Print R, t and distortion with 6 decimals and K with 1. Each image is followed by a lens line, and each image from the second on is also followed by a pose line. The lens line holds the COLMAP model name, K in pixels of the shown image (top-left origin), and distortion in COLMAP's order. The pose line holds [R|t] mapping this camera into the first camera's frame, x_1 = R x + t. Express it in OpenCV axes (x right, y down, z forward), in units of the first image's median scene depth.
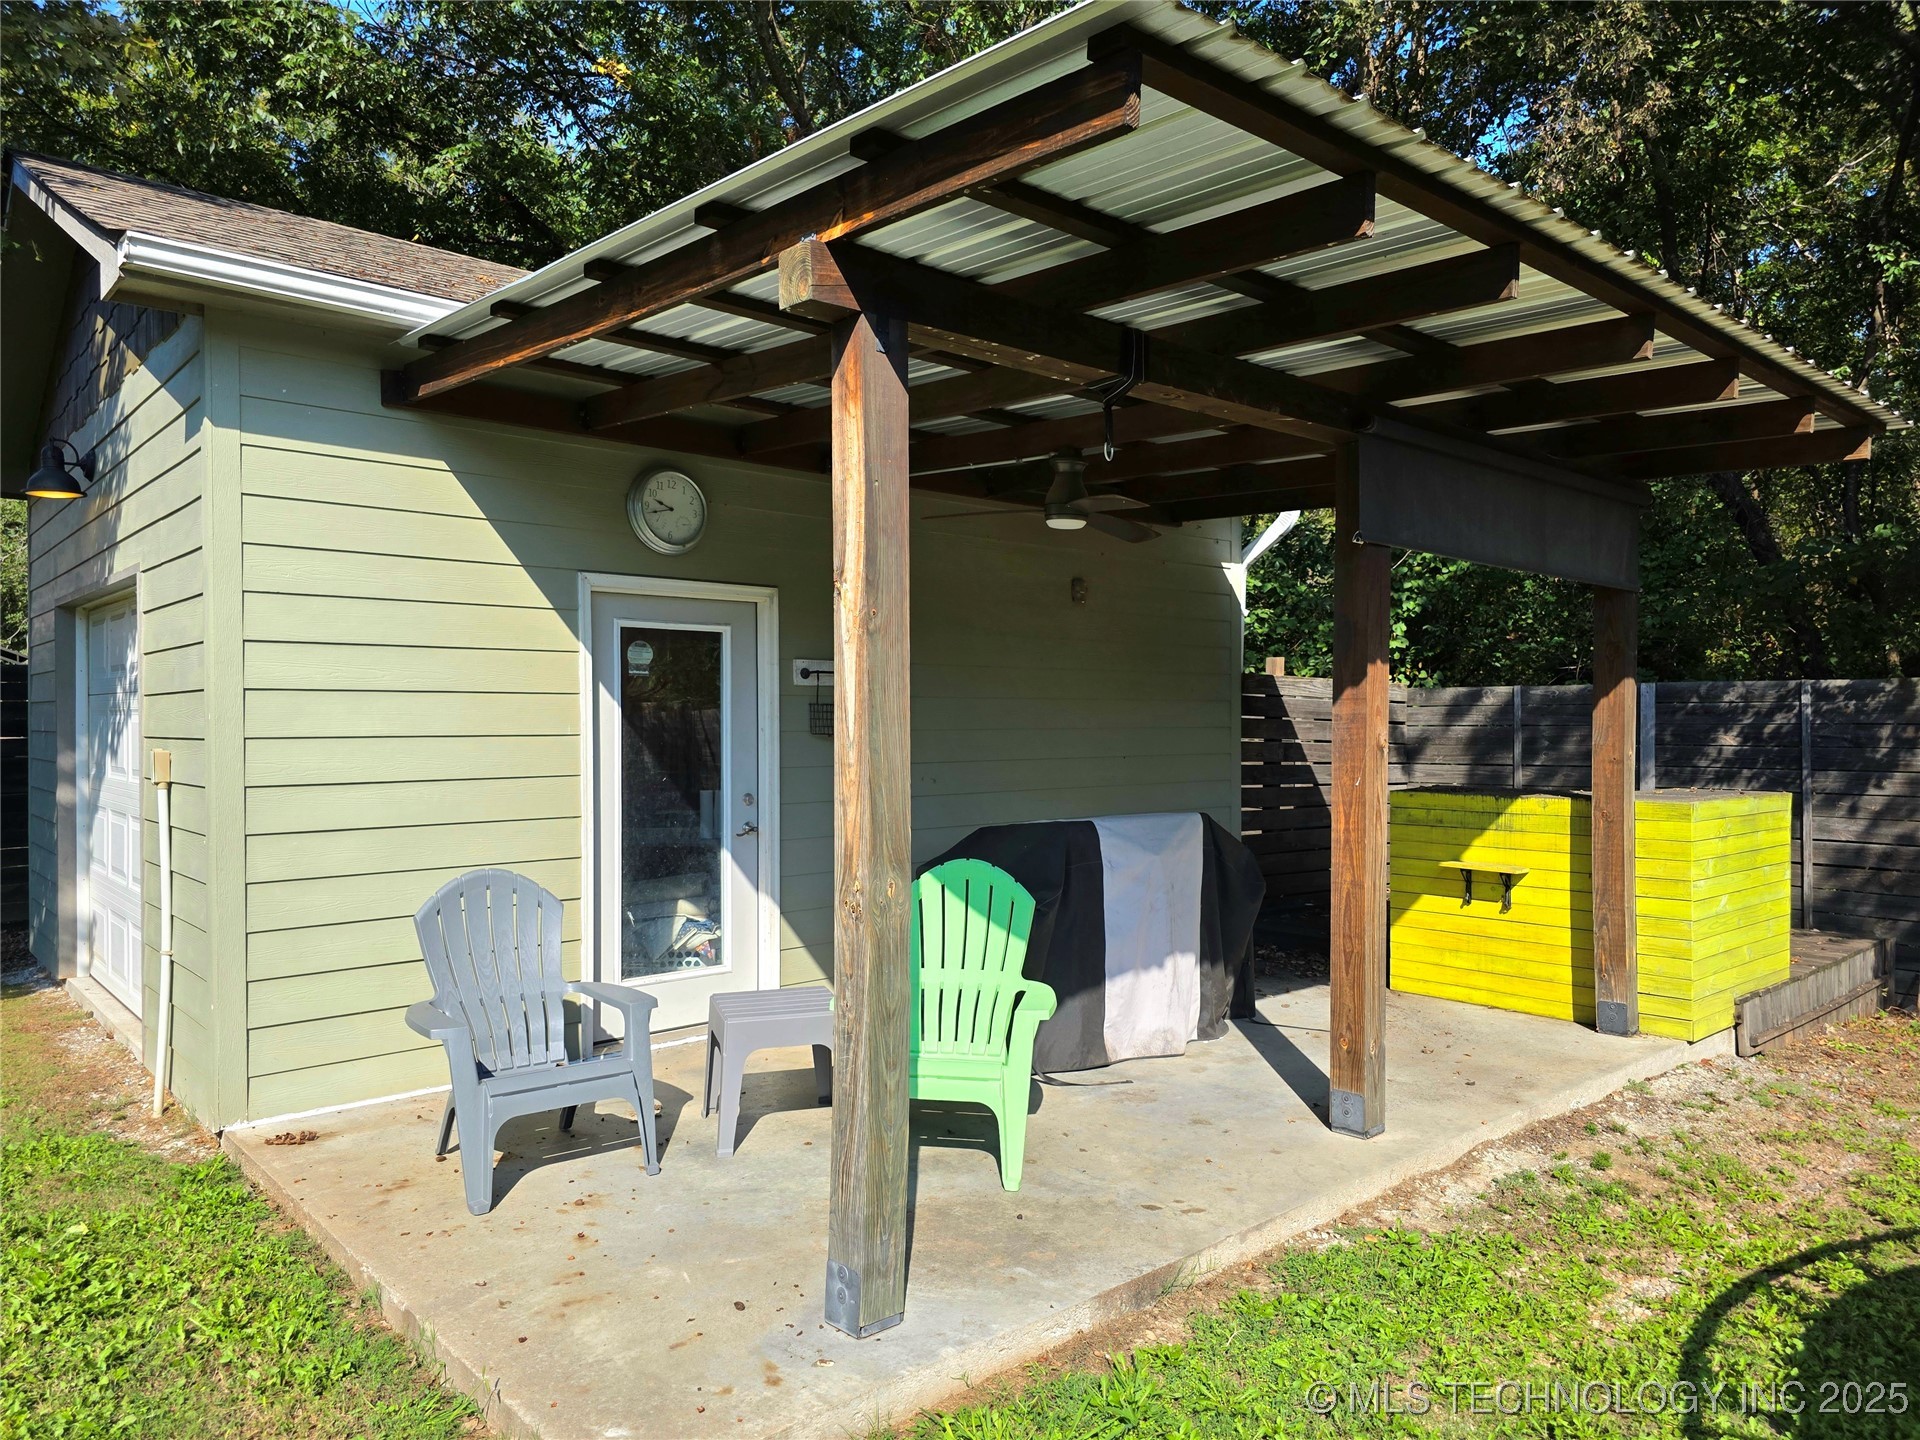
lens RADIAL K [[1257.8, 0, 972.0], [0, 1257.8, 737.0], [0, 0, 1]] dist [0.063644, -0.063393]
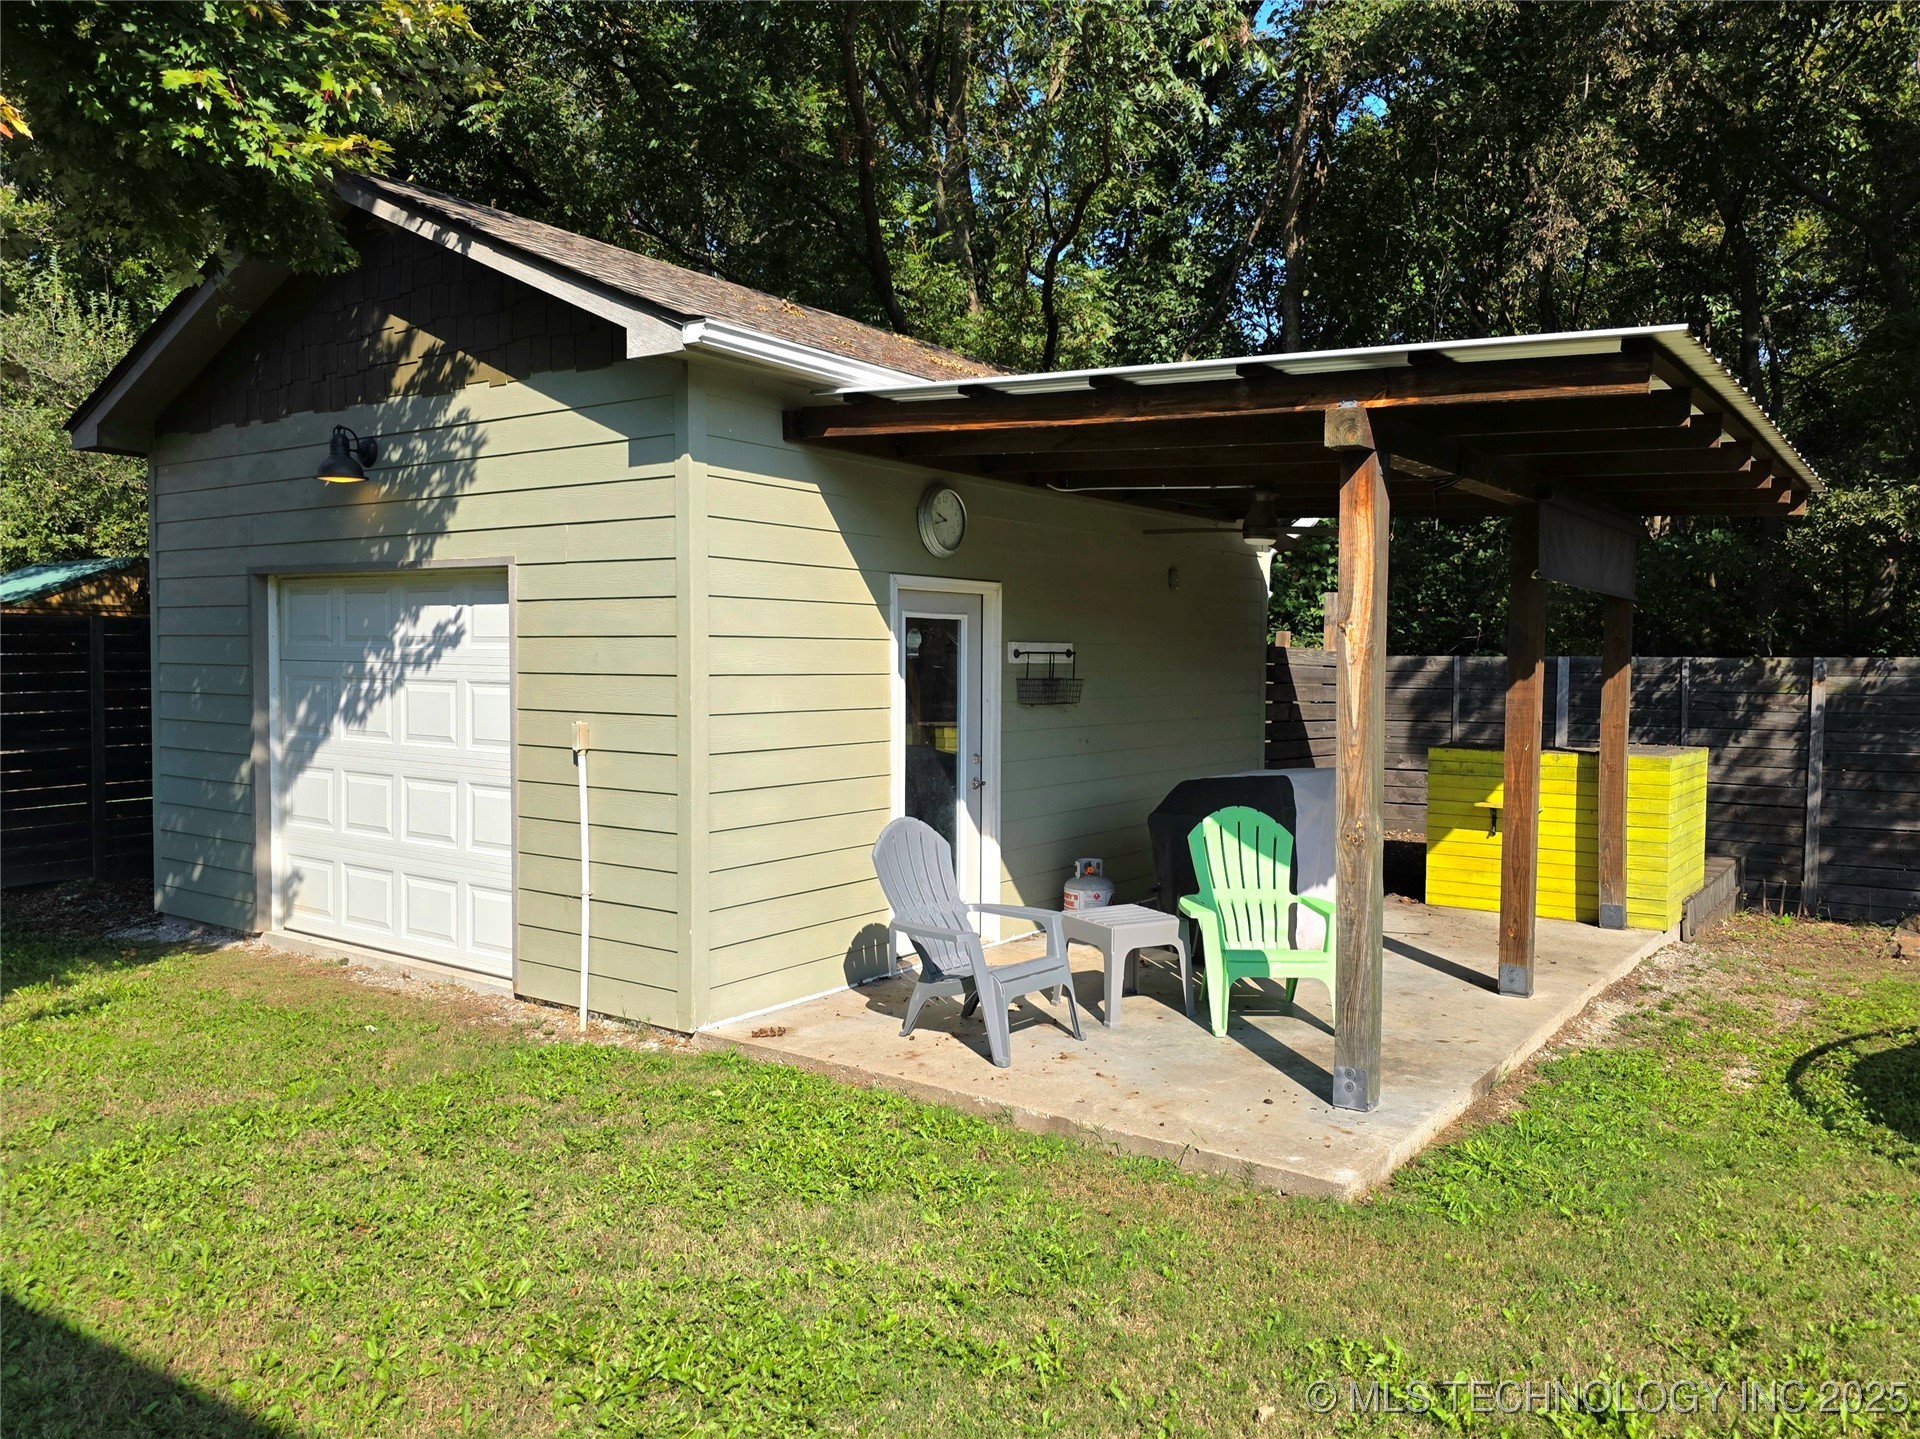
lens RADIAL K [[1372.5, 0, 960.0], [0, 1372.5, 719.5], [0, 0, 1]] dist [0.067202, -0.088515]
pose [[0.976257, -0.000390, 0.216616, -0.530211], [-0.007051, 0.999411, 0.033575, -0.035336], [-0.216502, -0.034305, 0.975679, -0.301438]]
